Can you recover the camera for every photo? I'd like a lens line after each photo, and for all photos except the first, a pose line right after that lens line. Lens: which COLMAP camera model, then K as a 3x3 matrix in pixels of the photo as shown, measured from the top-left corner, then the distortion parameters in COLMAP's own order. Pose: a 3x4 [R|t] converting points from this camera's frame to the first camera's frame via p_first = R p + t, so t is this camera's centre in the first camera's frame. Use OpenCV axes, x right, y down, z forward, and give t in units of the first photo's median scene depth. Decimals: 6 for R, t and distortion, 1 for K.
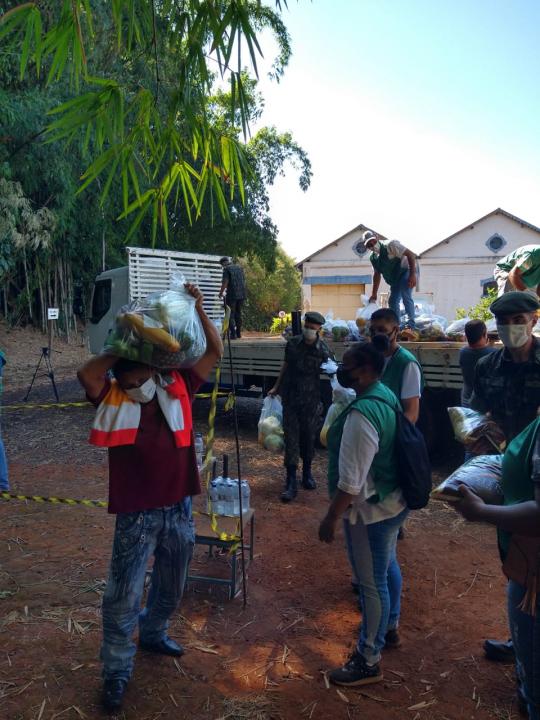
lens RADIAL K [[534.3, 0, 269.1], [0, 534.3, 353.9], [0, 0, 1]] dist [0.085494, -0.085457]
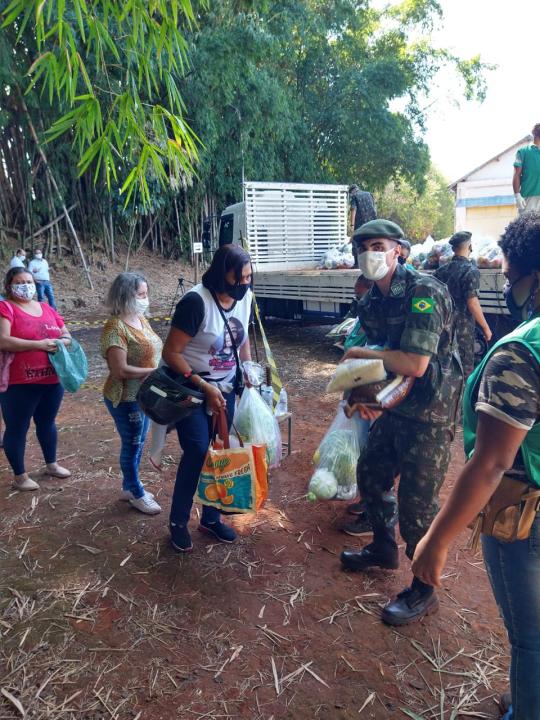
lens RADIAL K [[534.3, 0, 275.0], [0, 534.3, 358.7], [0, 0, 1]] dist [0.085494, -0.085457]
pose [[0.960785, 0.033900, -0.275214, 0.101321], [0.003802, 0.990795, 0.135318, 0.003979], [0.277268, -0.131058, 0.951812, -0.044790]]
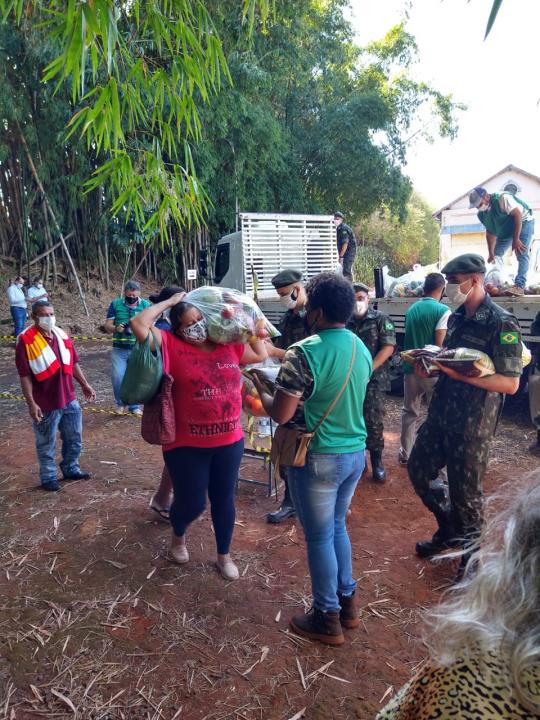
lens RADIAL K [[534.3, 0, 274.4], [0, 534.3, 358.1], [0, 0, 1]] dist [0.085494, -0.085457]
pose [[0.966399, 0.014594, -0.256632, 0.093481], [0.008886, 0.995894, 0.090095, -0.000133], [0.256893, -0.089348, 0.962301, -0.075093]]
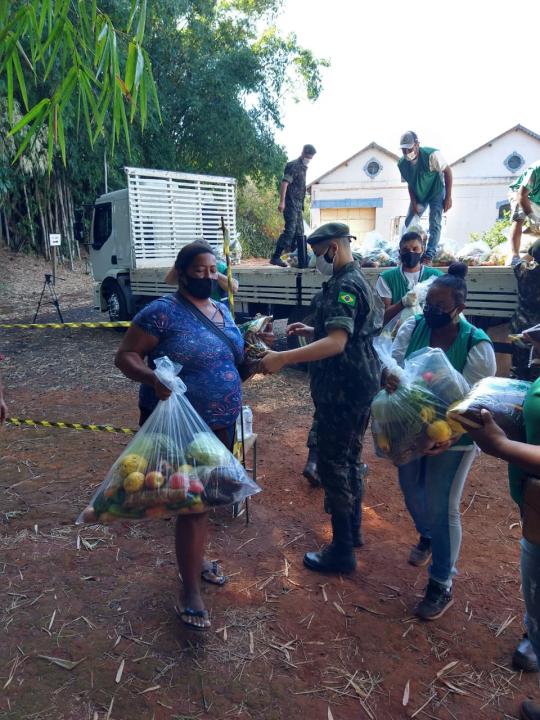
lens RADIAL K [[534.3, 0, 269.5], [0, 534.3, 354.9], [0, 0, 1]] dist [0.085494, -0.085457]
pose [[0.999895, -0.001719, -0.014414, 0.003955], [0.003652, 0.990816, 0.135164, 0.001835], [0.014049, -0.135203, 0.990718, 0.008696]]
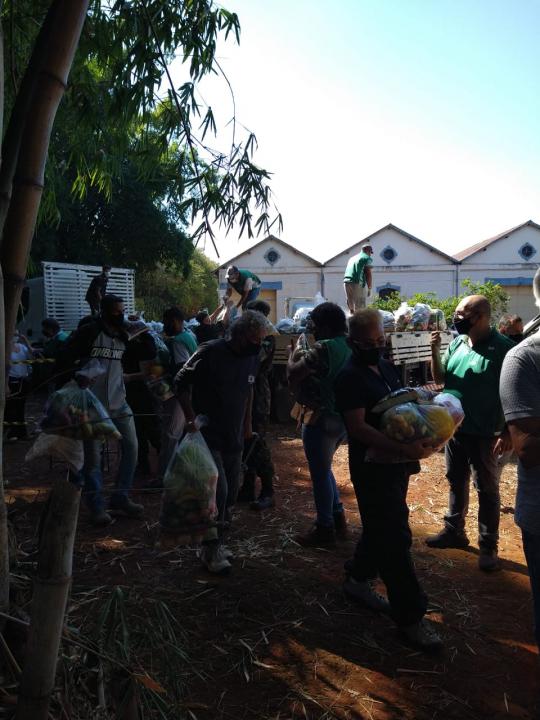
lens RADIAL K [[534.3, 0, 272.0], [0, 534.3, 358.0], [0, 0, 1]] dist [0.085494, -0.085457]
pose [[0.991186, -0.011850, 0.131945, 0.088399], [0.011651, 0.999930, 0.002279, 0.023619], [-0.131962, -0.000721, 0.991254, -0.289922]]
